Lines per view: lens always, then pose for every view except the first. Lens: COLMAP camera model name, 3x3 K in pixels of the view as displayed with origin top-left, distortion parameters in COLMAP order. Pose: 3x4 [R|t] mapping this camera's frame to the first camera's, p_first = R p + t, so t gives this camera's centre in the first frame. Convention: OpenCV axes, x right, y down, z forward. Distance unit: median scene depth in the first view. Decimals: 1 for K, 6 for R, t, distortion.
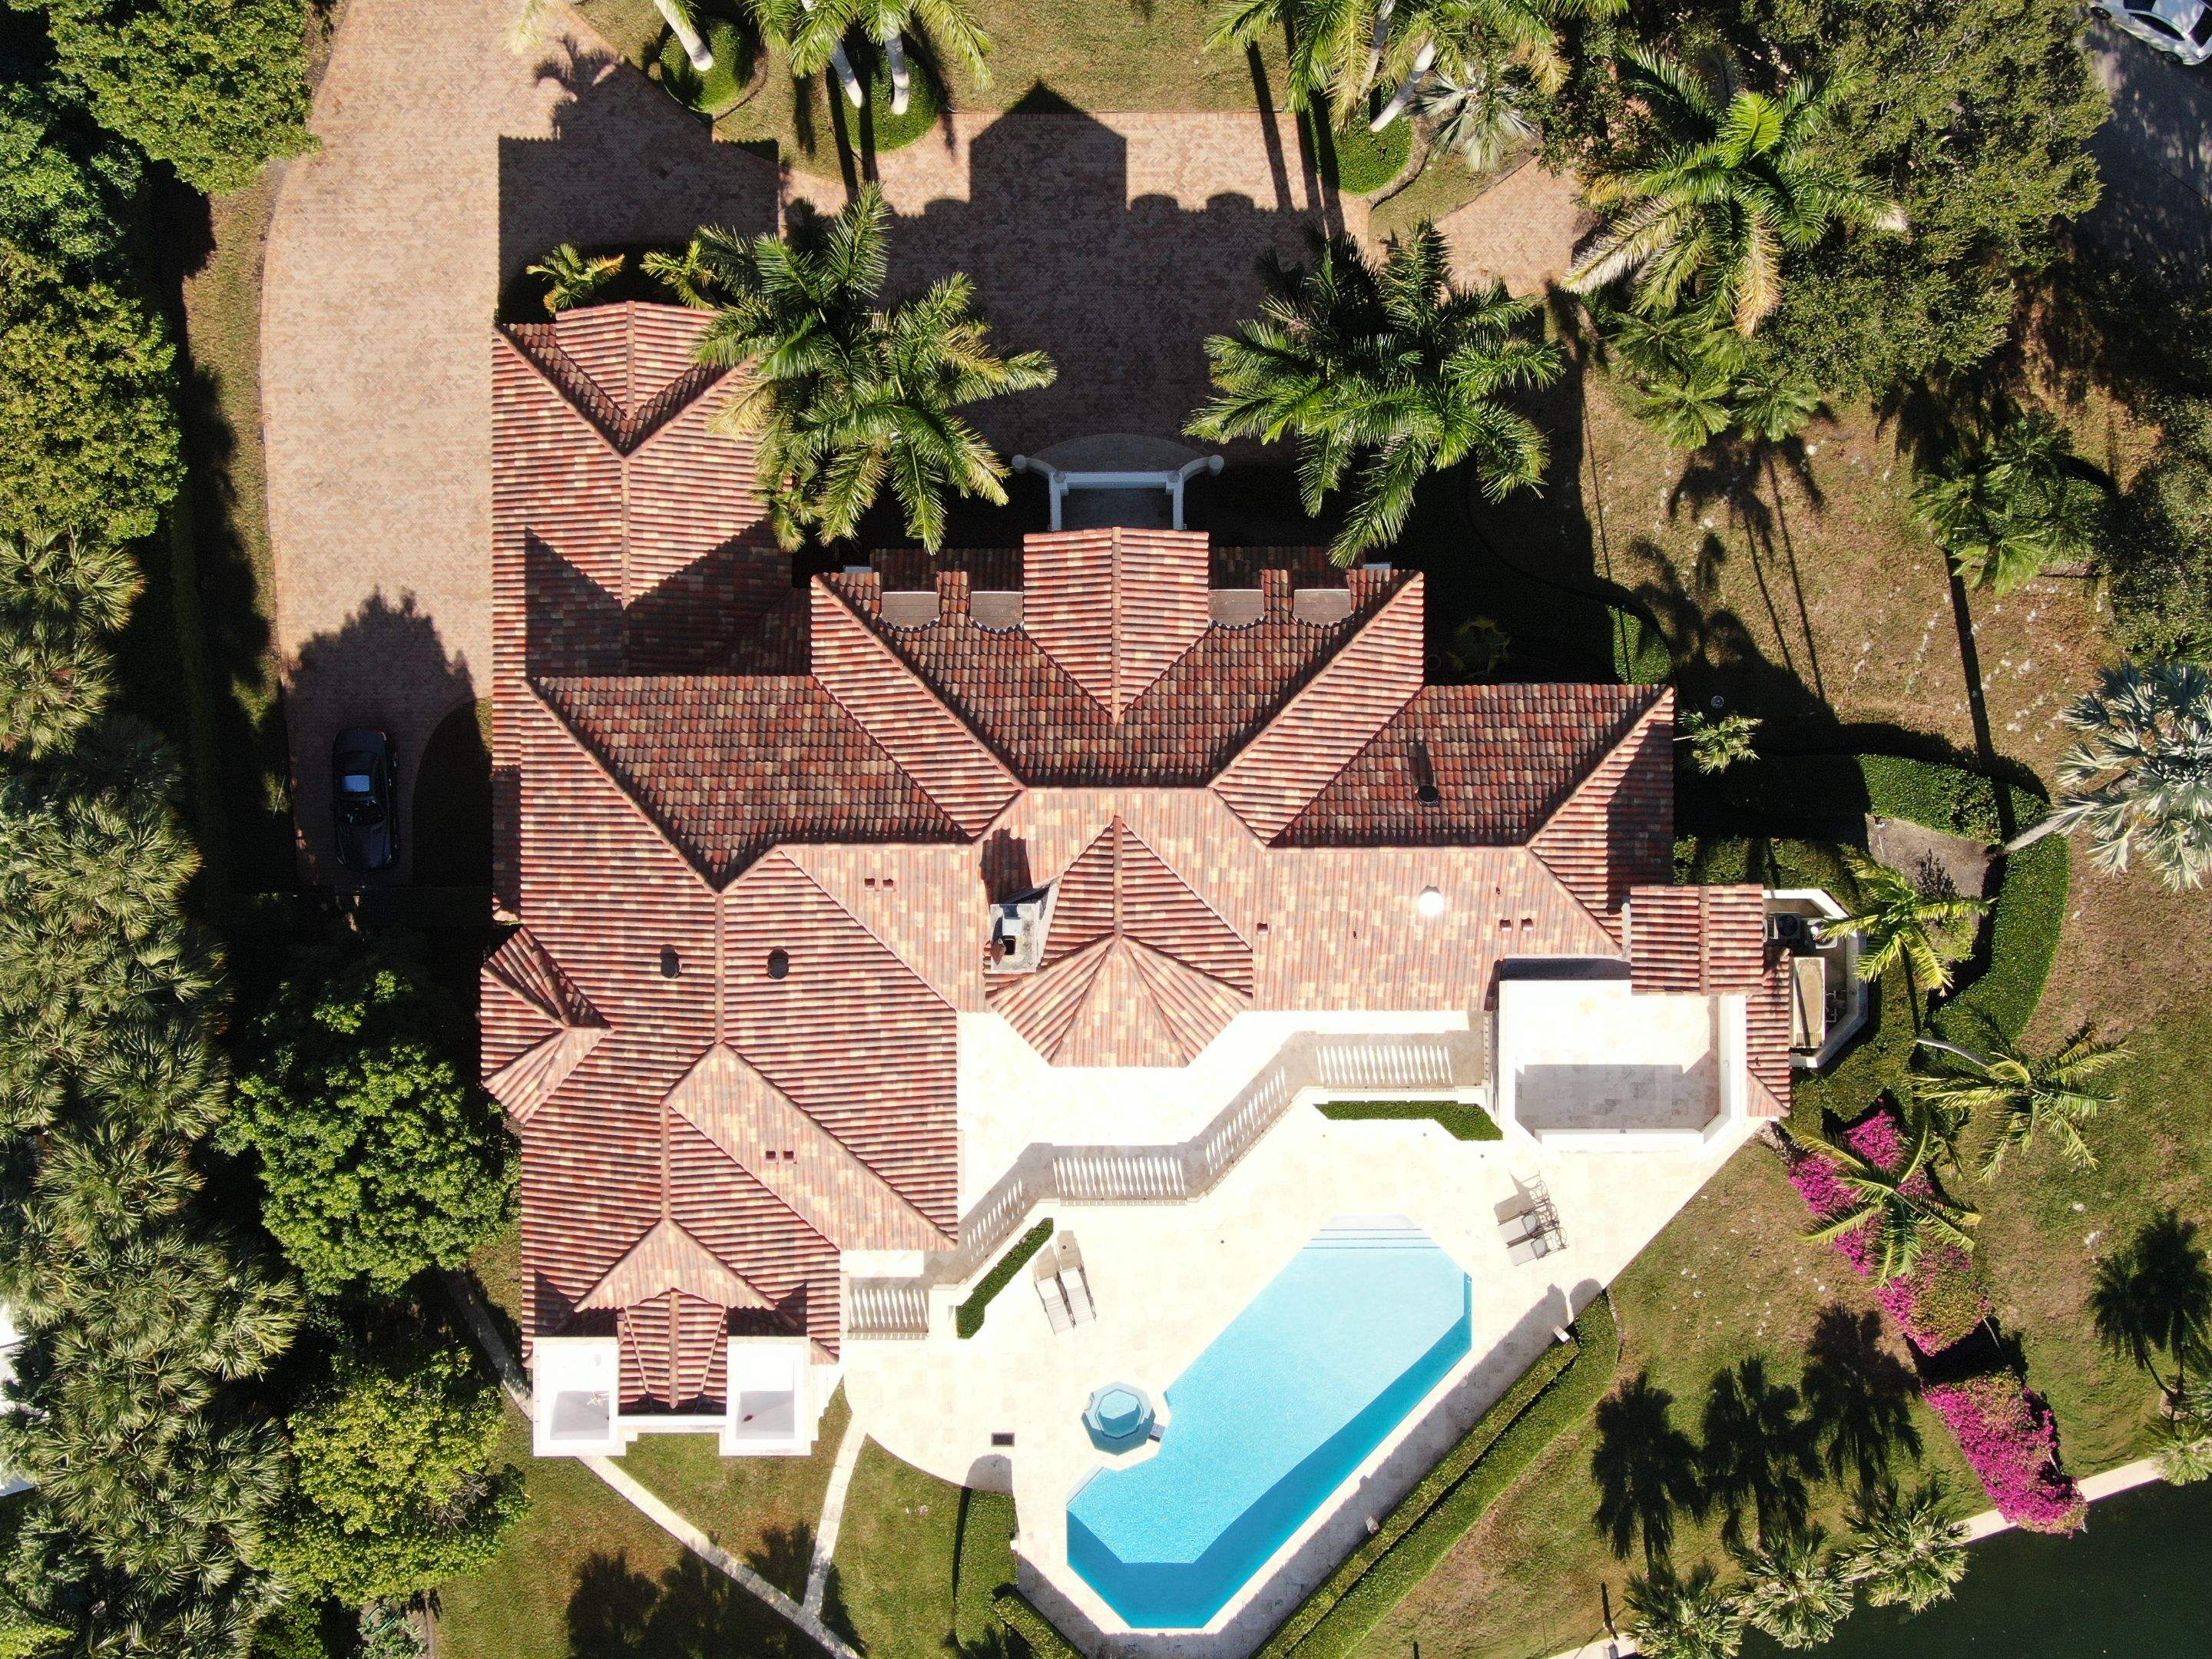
lens RADIAL K [[2331.7, 0, 1117.4], [0, 2331.7, 807.3], [0, 0, 1]] dist [-0.013524, 0.000000]
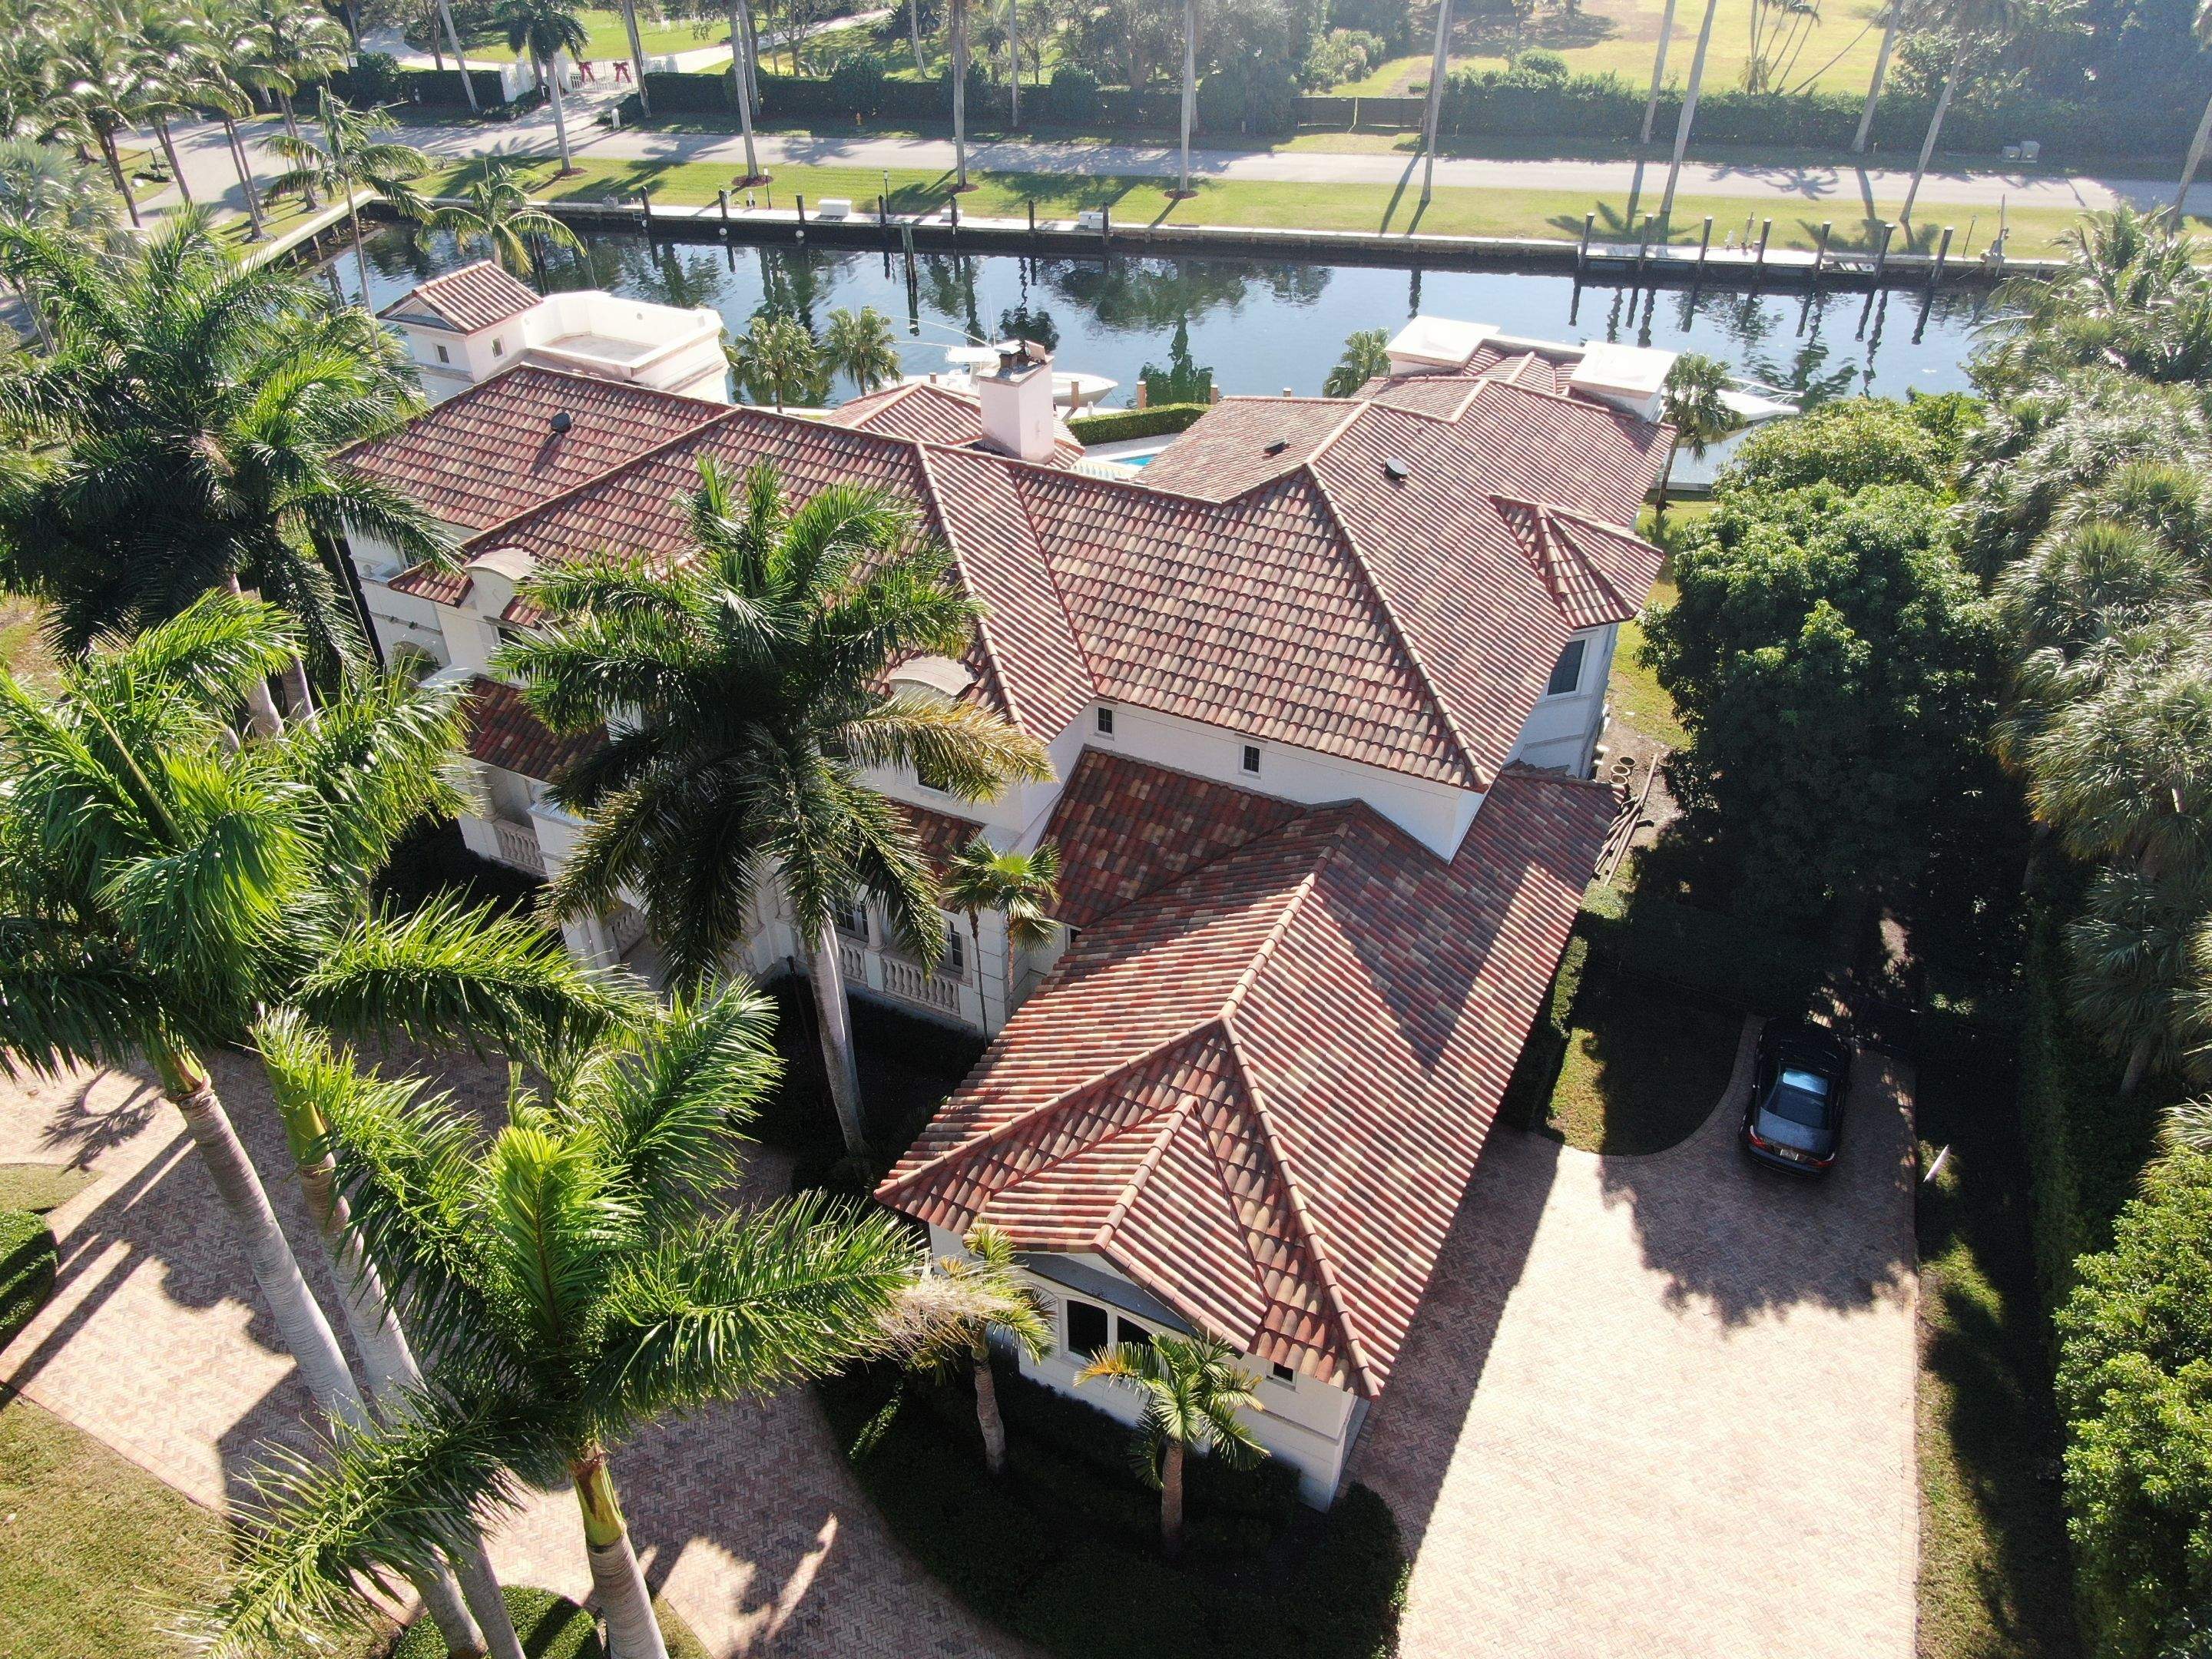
lens RADIAL K [[1586.4, 0, 1102.0], [0, 1586.4, 827.9], [0, 0, 1]] dist [-0.021837, 0.010450]
pose [[-0.891974, -0.259501, 0.370190, -0.333291], [0.452053, -0.521808, 0.723439, -0.446044], [0.005435, 0.812635, 0.582748, 0.755798]]
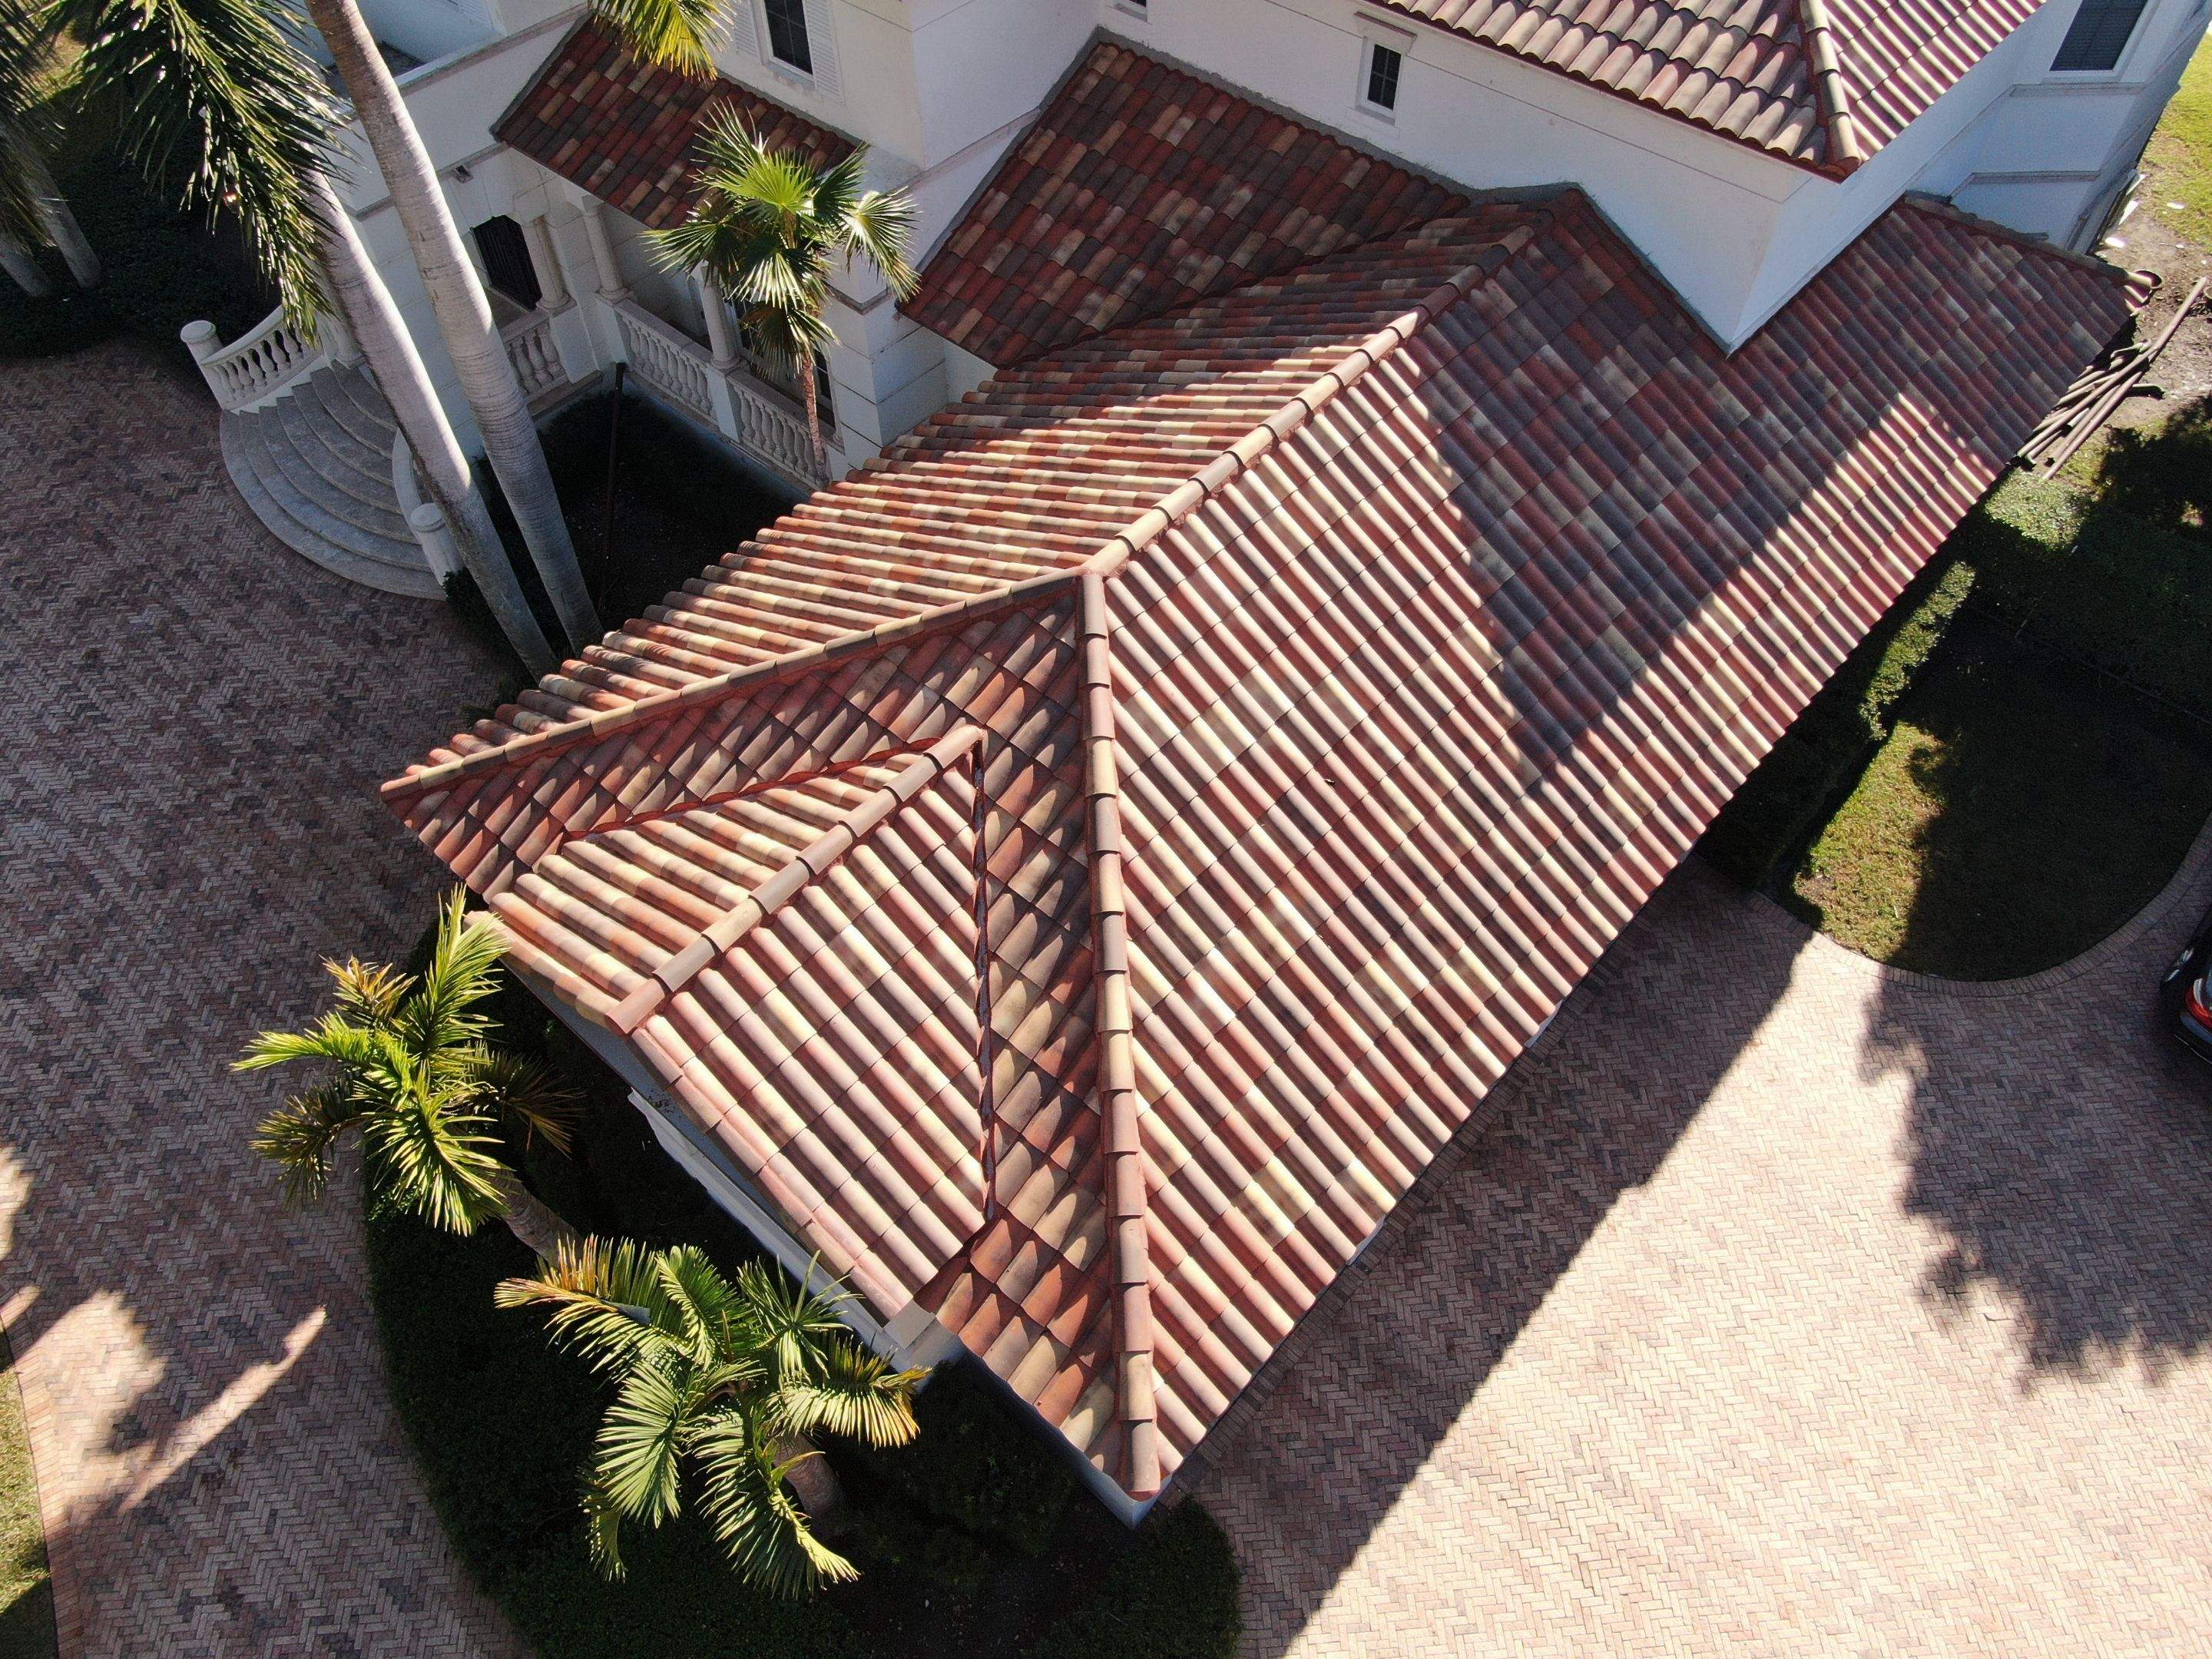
lens RADIAL K [[1611.6, 0, 1125.0], [0, 1611.6, 817.2], [0, 0, 1]] dist [-0.023540, 0.006560]
pose [[-0.745976, -0.528450, 0.405290, -0.316733], [0.665962, -0.588446, 0.458504, -0.257611], [-0.003805, 0.611941, 0.790894, 0.905918]]
